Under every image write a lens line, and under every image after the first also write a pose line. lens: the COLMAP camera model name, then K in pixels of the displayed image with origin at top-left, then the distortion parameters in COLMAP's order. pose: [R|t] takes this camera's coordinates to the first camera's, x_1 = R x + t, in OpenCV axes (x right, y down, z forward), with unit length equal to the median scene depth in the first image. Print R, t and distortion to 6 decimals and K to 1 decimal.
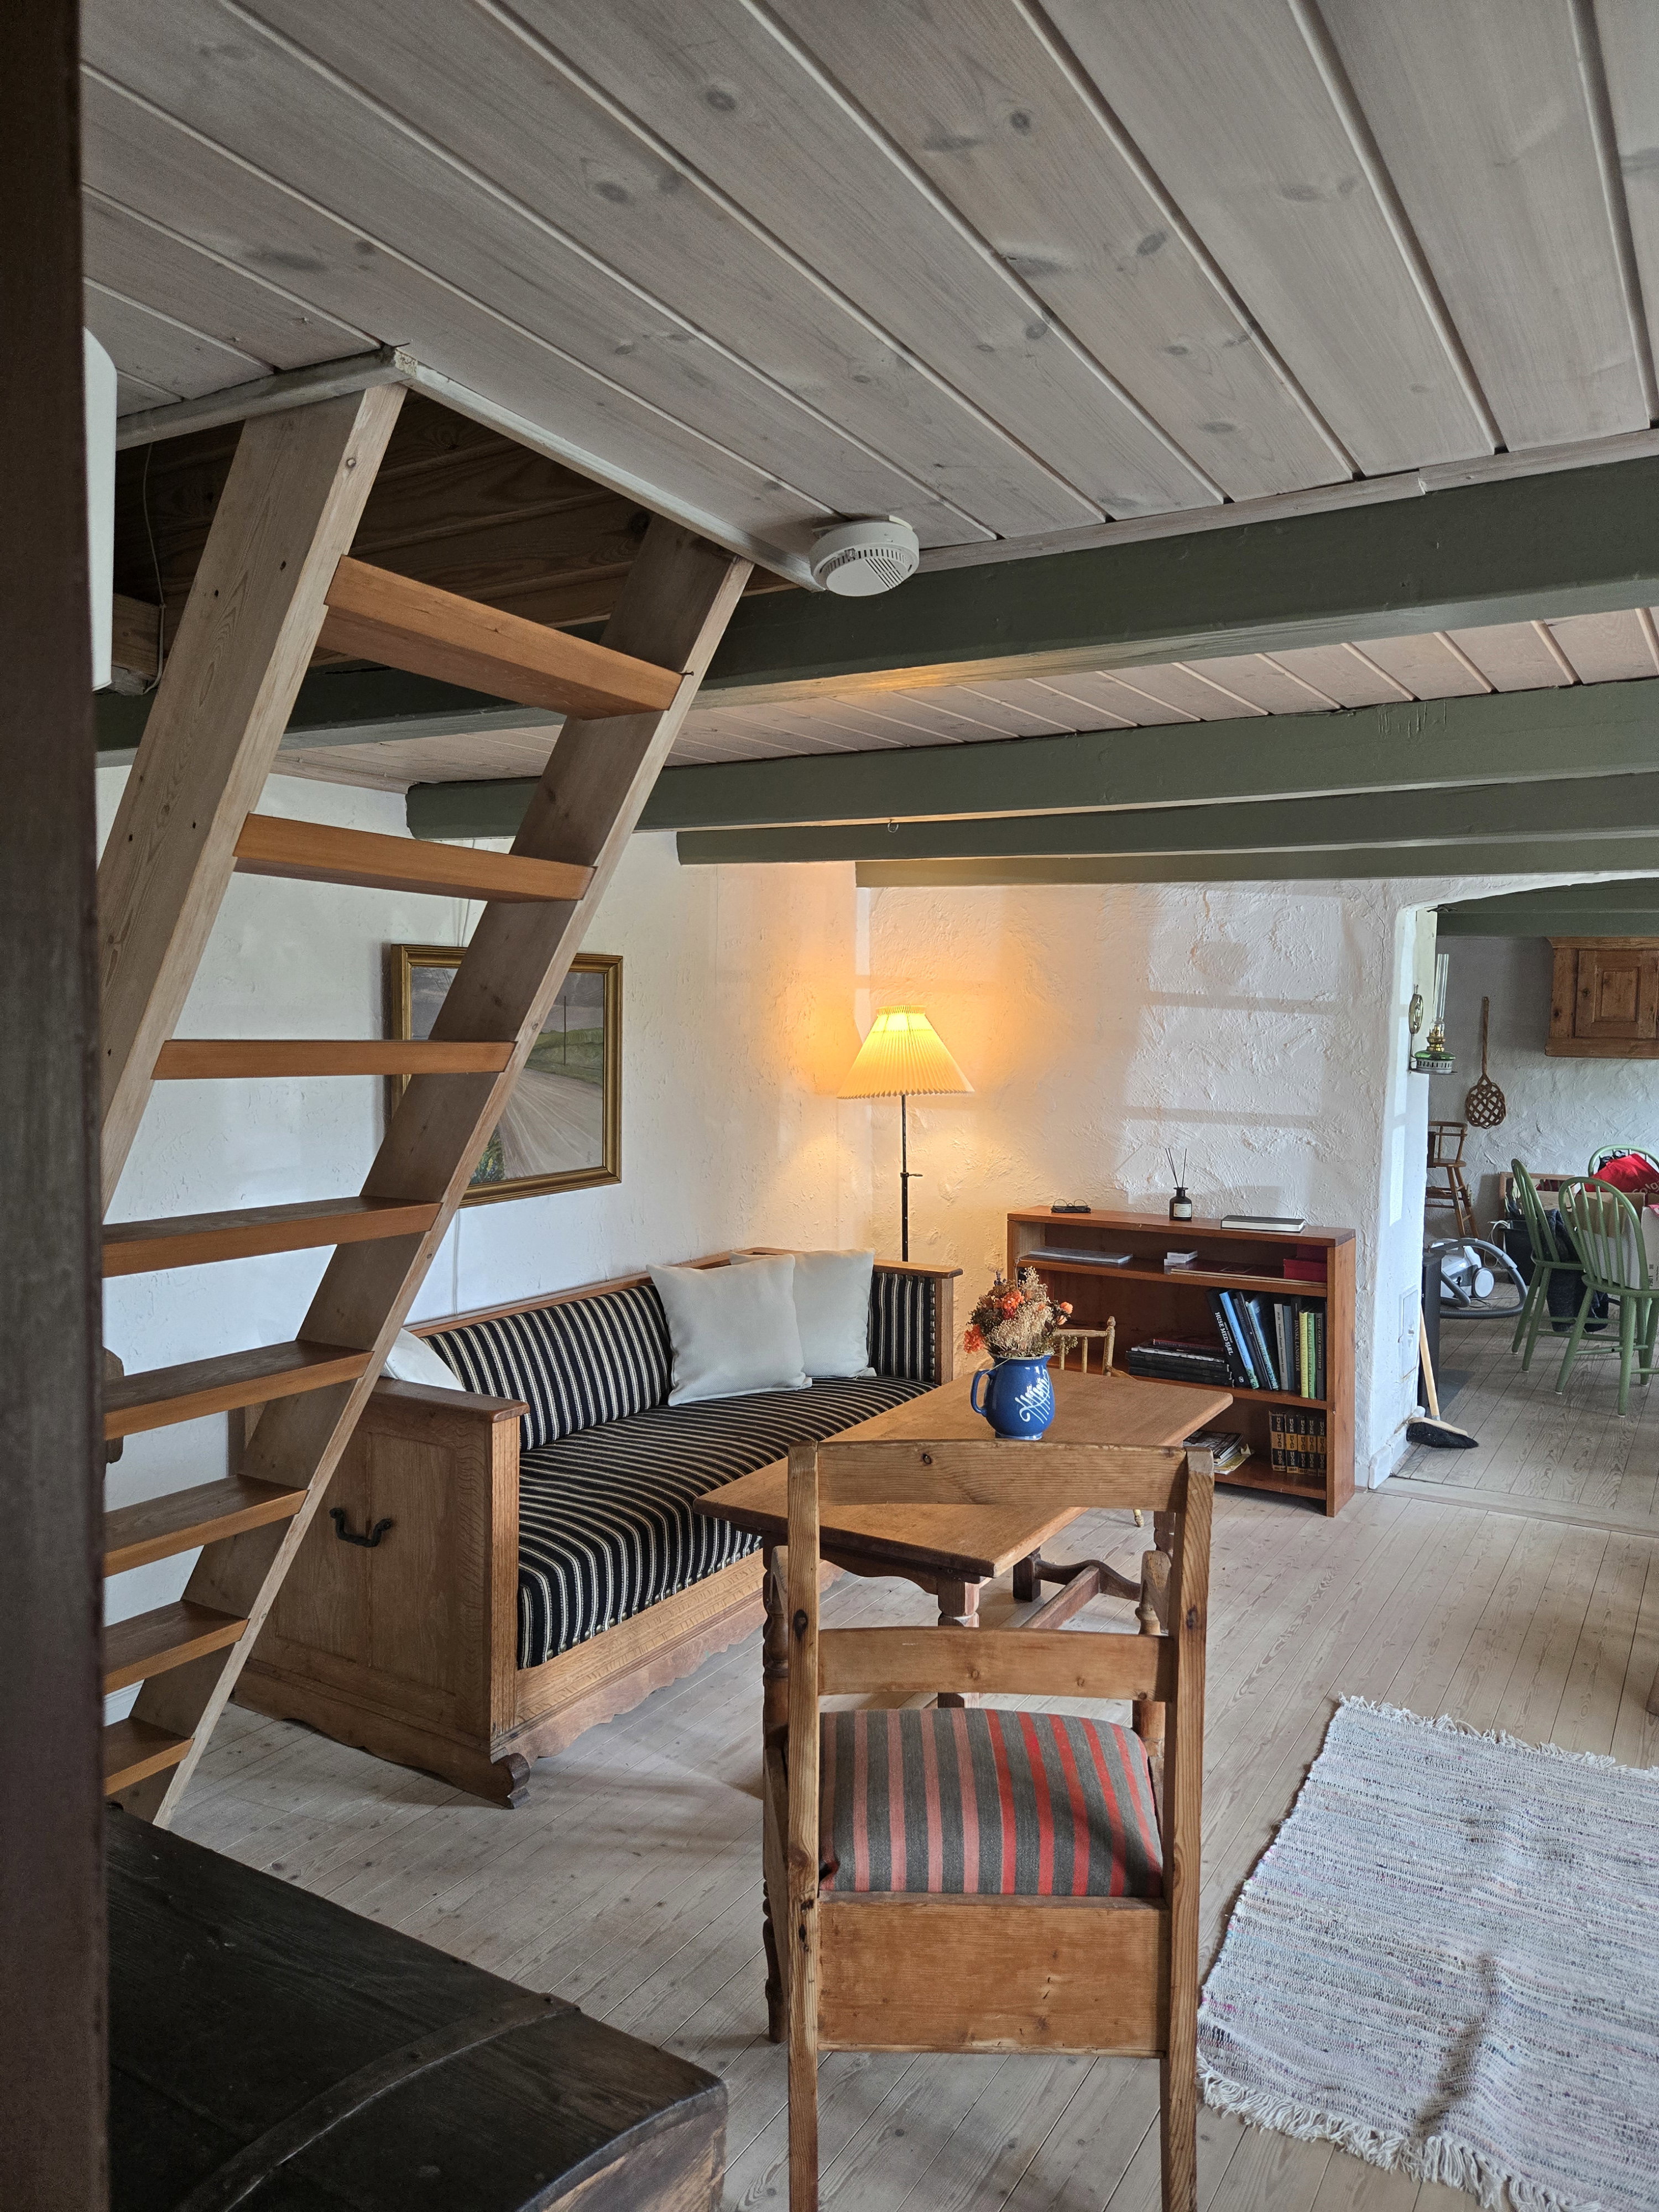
lens RADIAL K [[1567.3, 0, 829.5], [0, 1567.3, 1109.3], [0, 0, 1]] dist [0.000551, -0.003208]
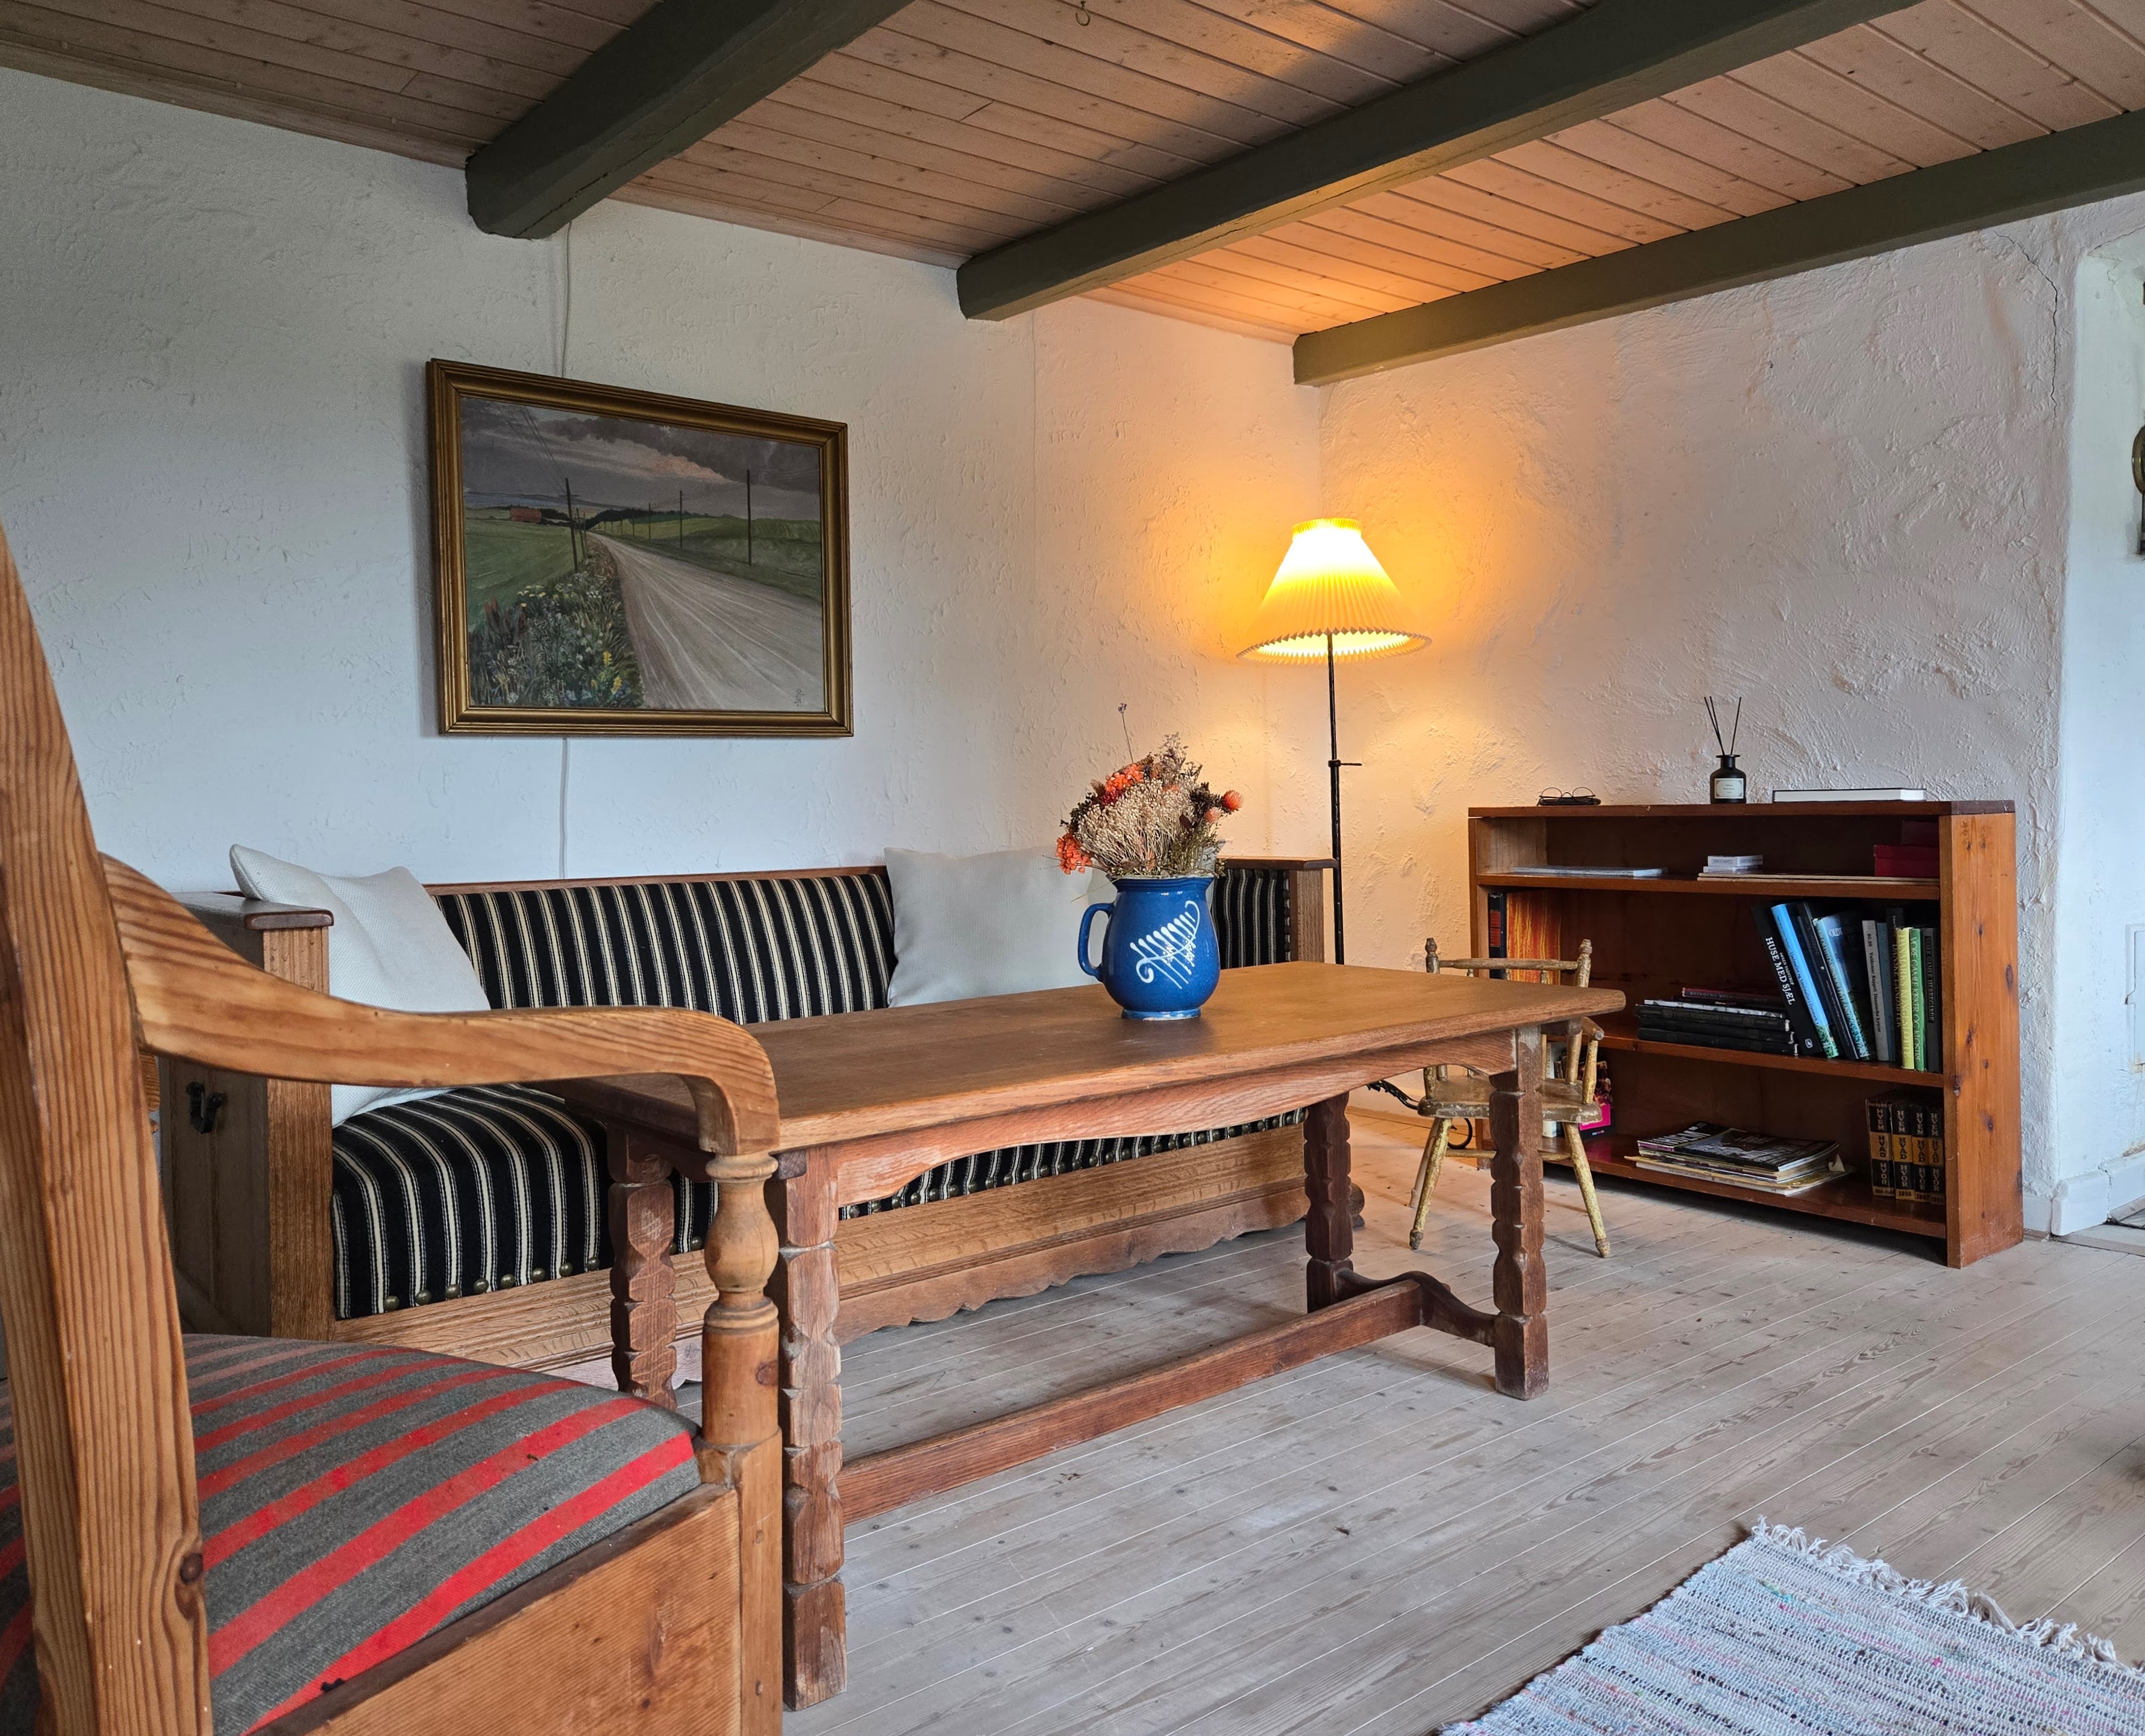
lens RADIAL K [[1702.6, 0, 1073.3], [0, 1702.6, 861.4], [0, 0, 1]] dist [0.010185, -0.011979]
pose [[0.946487, -0.008152, -0.322638, 0.208117], [0.002062, 0.999813, -0.019214, 0.113984], [0.322735, 0.017521, 0.946327, 0.265587]]
